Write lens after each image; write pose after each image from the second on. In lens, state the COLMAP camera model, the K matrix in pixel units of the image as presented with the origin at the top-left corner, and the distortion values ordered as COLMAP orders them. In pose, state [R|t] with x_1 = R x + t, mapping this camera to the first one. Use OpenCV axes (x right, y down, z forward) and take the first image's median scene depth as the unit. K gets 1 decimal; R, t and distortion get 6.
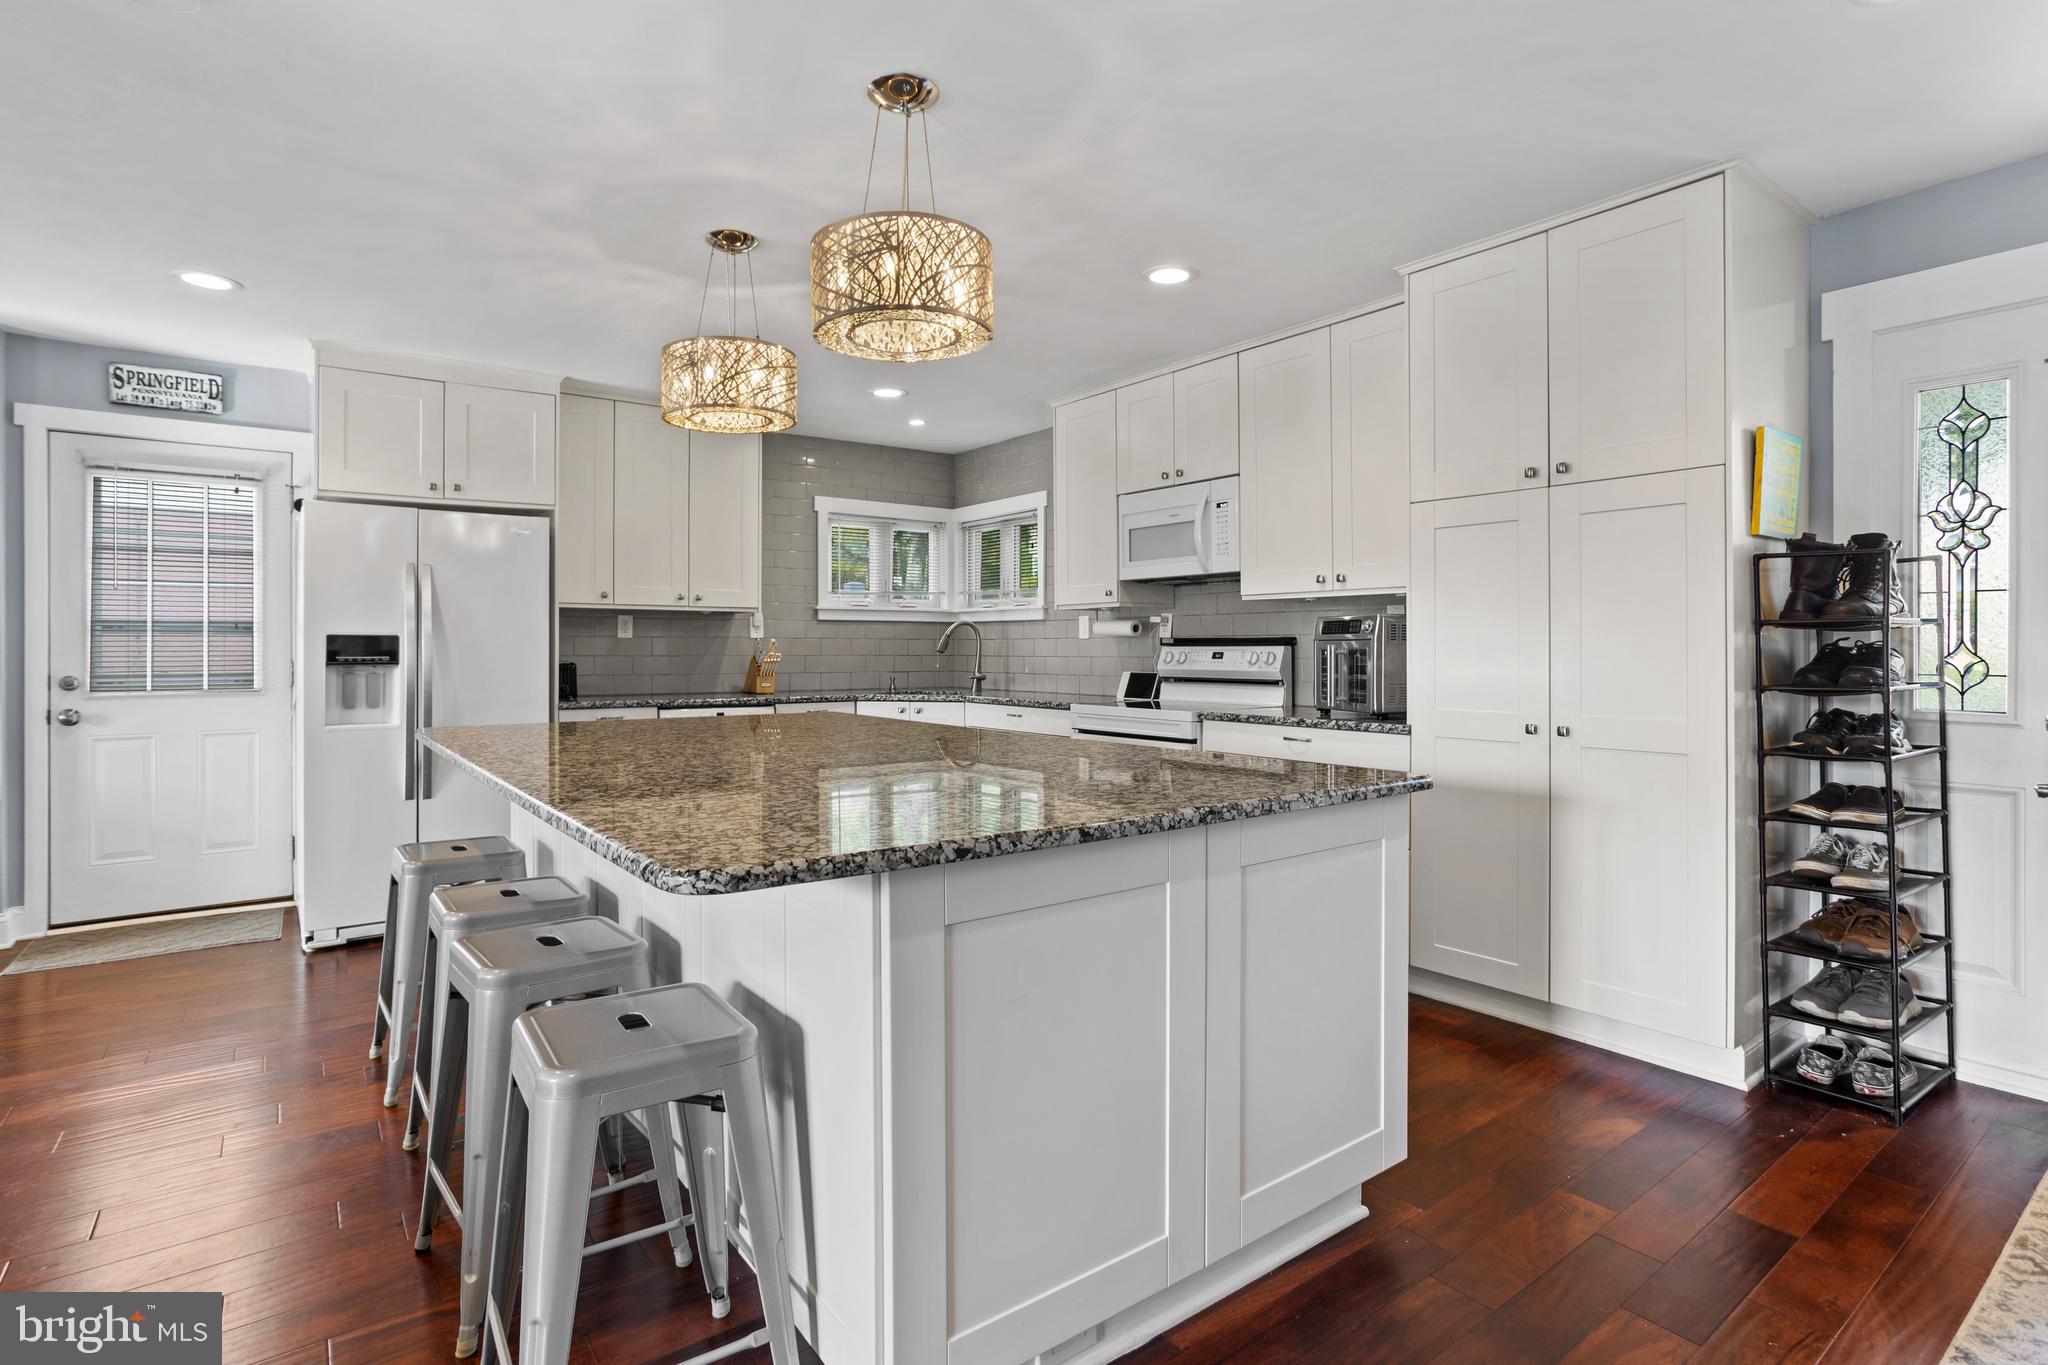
lens RADIAL K [[1006.0, 0, 1018.2], [0, 1006.0, 646.7], [0, 0, 1]] dist [-0.053360, 0.028830]
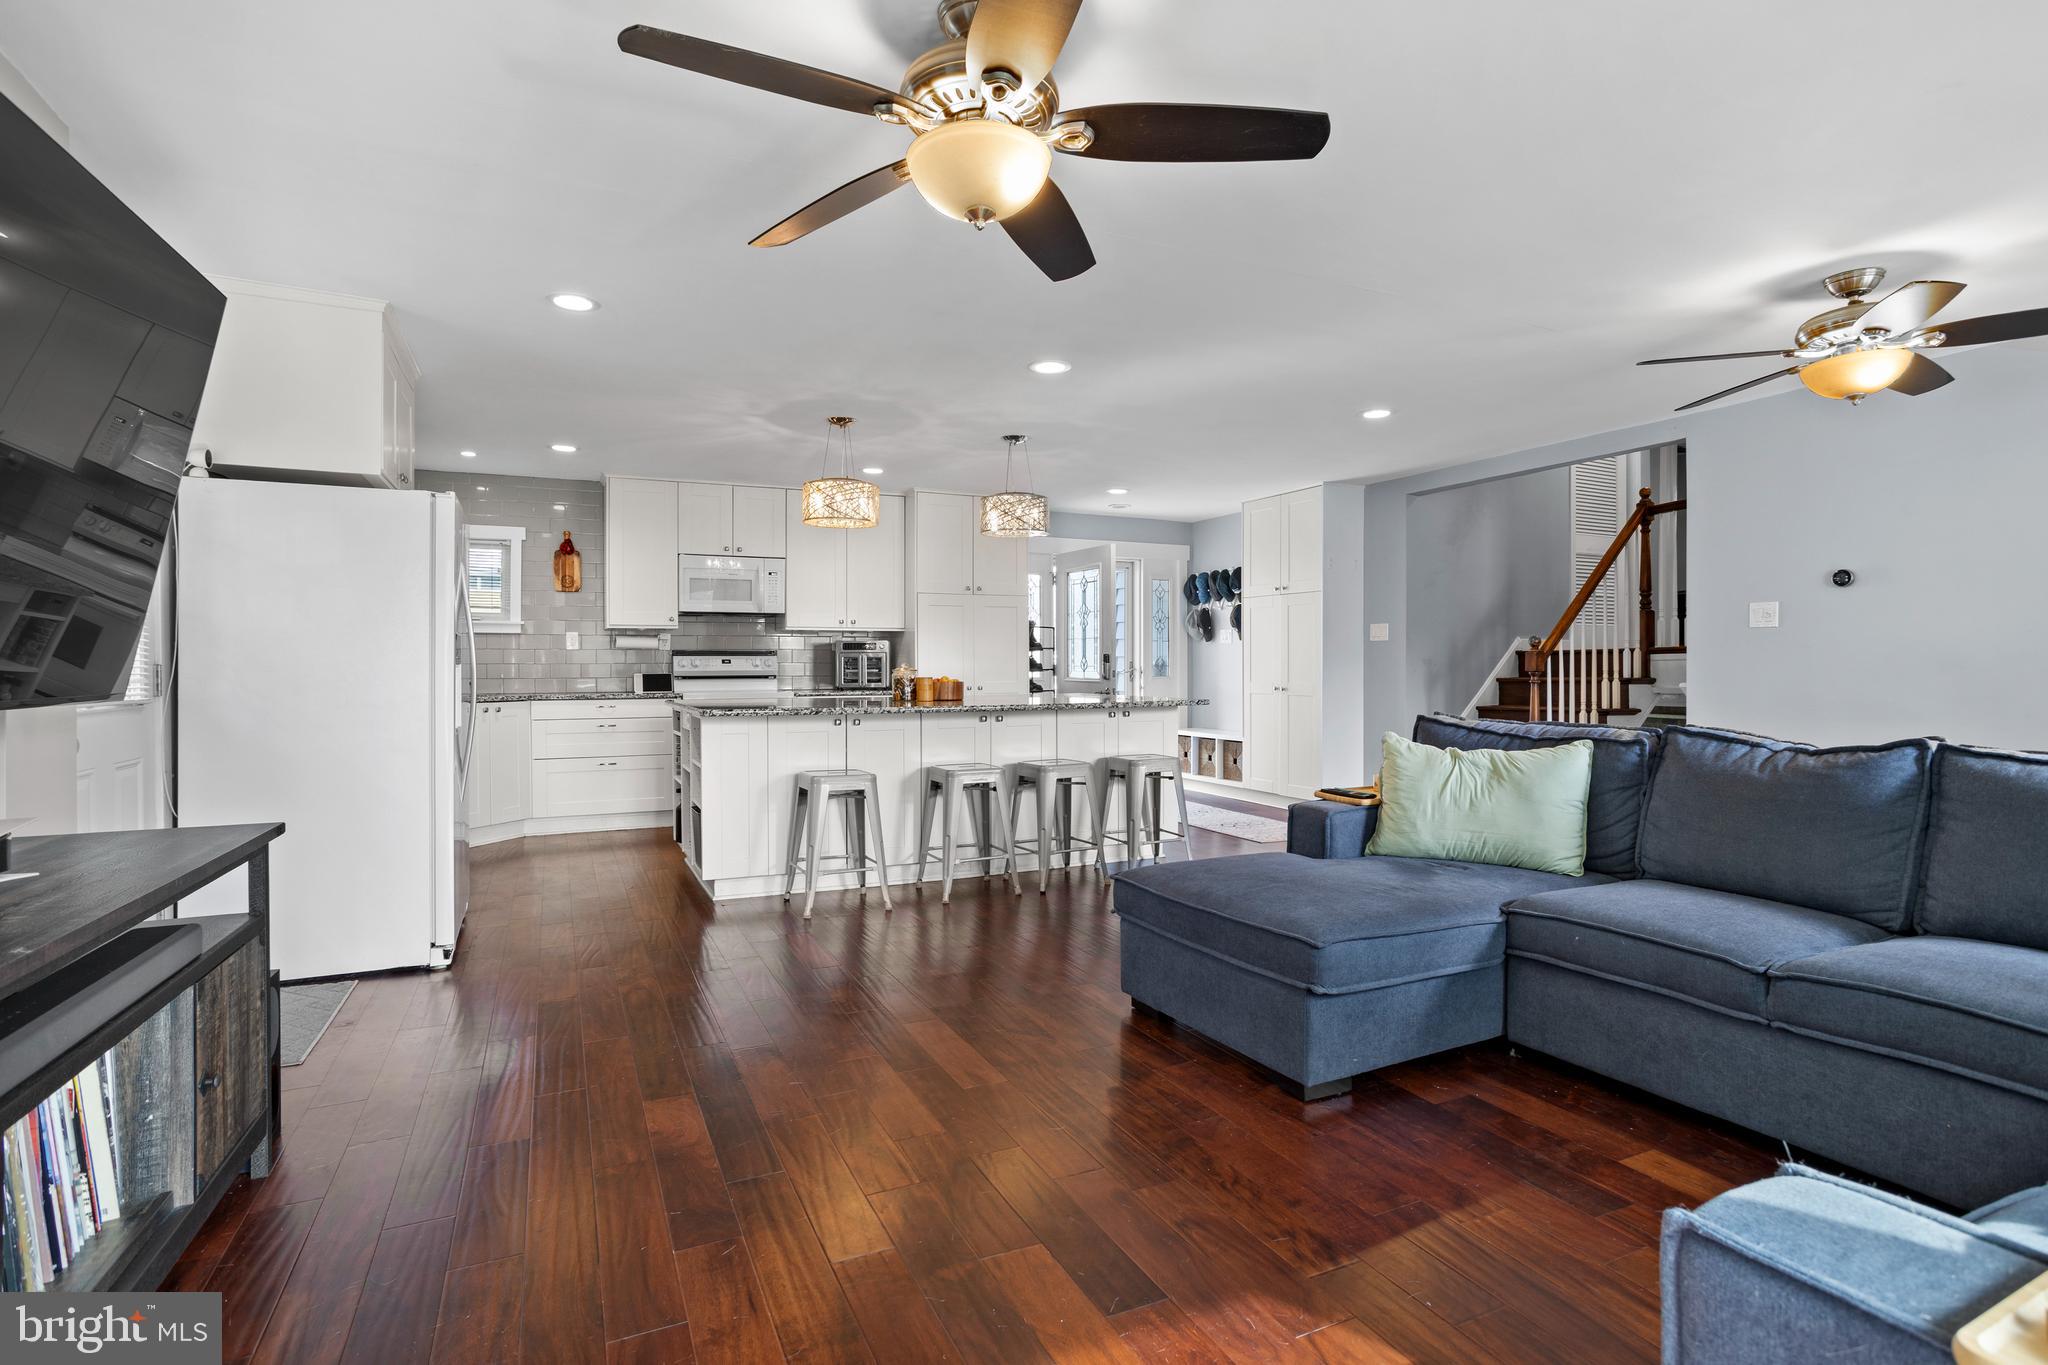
lens RADIAL K [[989.7, 0, 1038.4], [0, 989.7, 674.7], [0, 0, 1]] dist [-0.050463, 0.031958]
pose [[0.175892, -0.009214, 0.984366, -1.392520], [0.003565, 0.999956, 0.008722, 0.019628], [-0.984403, 0.001975, 0.175917, 0.250860]]
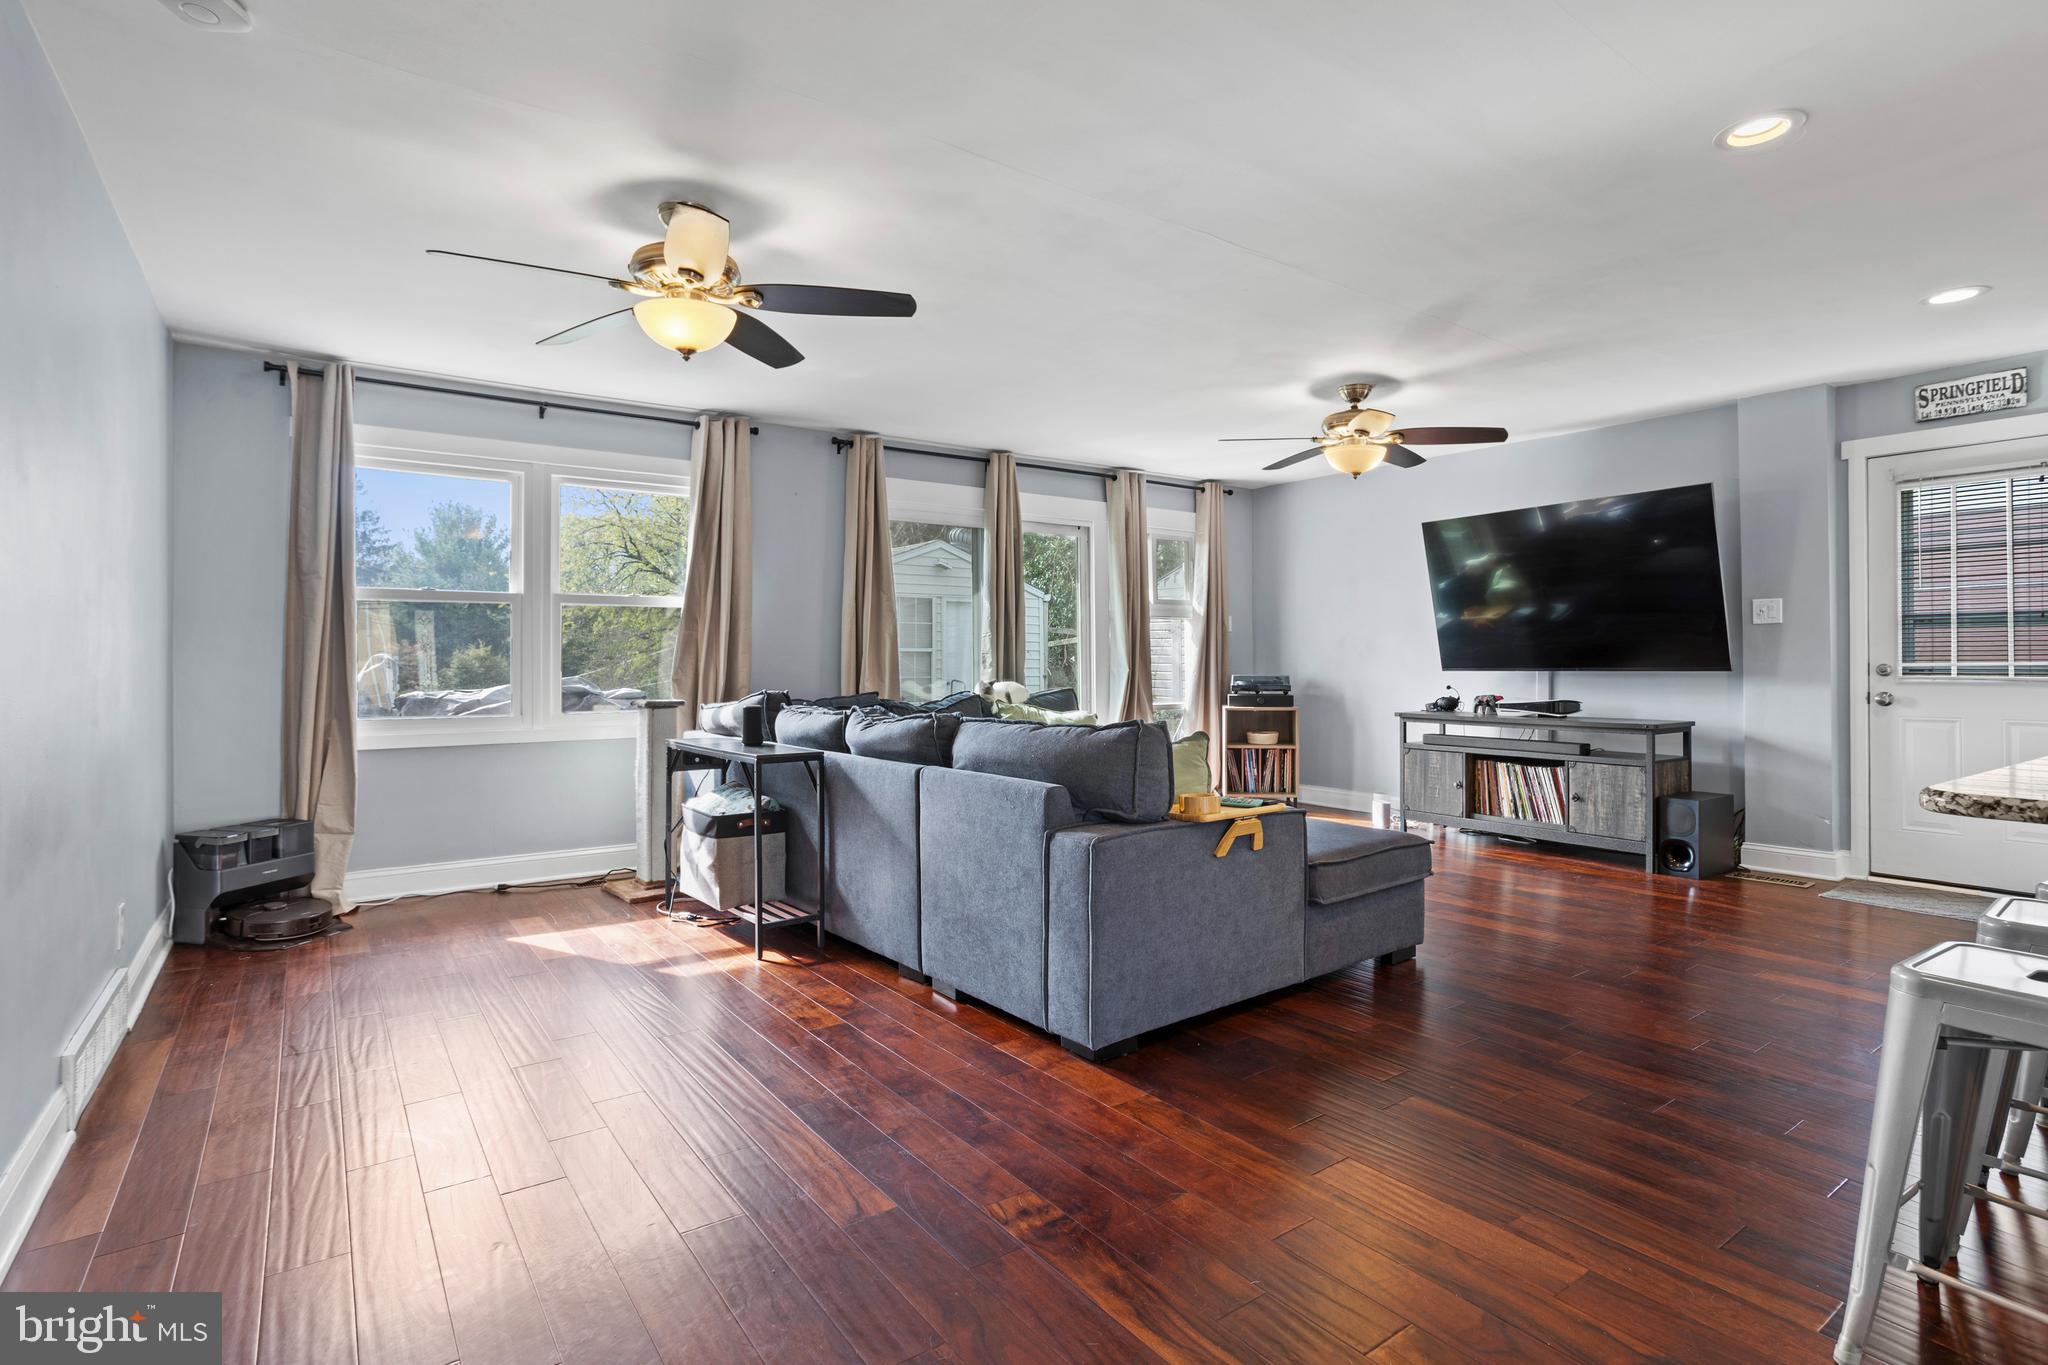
lens RADIAL K [[1027.4, 0, 1025.0], [0, 1027.4, 670.3], [0, 0, 1]] dist [-0.047957, 0.034528]
pose [[-0.021757, 0.011178, -0.999701, 0.254918], [0.000607, 0.999937, 0.011167, 0.022596], [0.999763, -0.000364, -0.021763, -0.002954]]
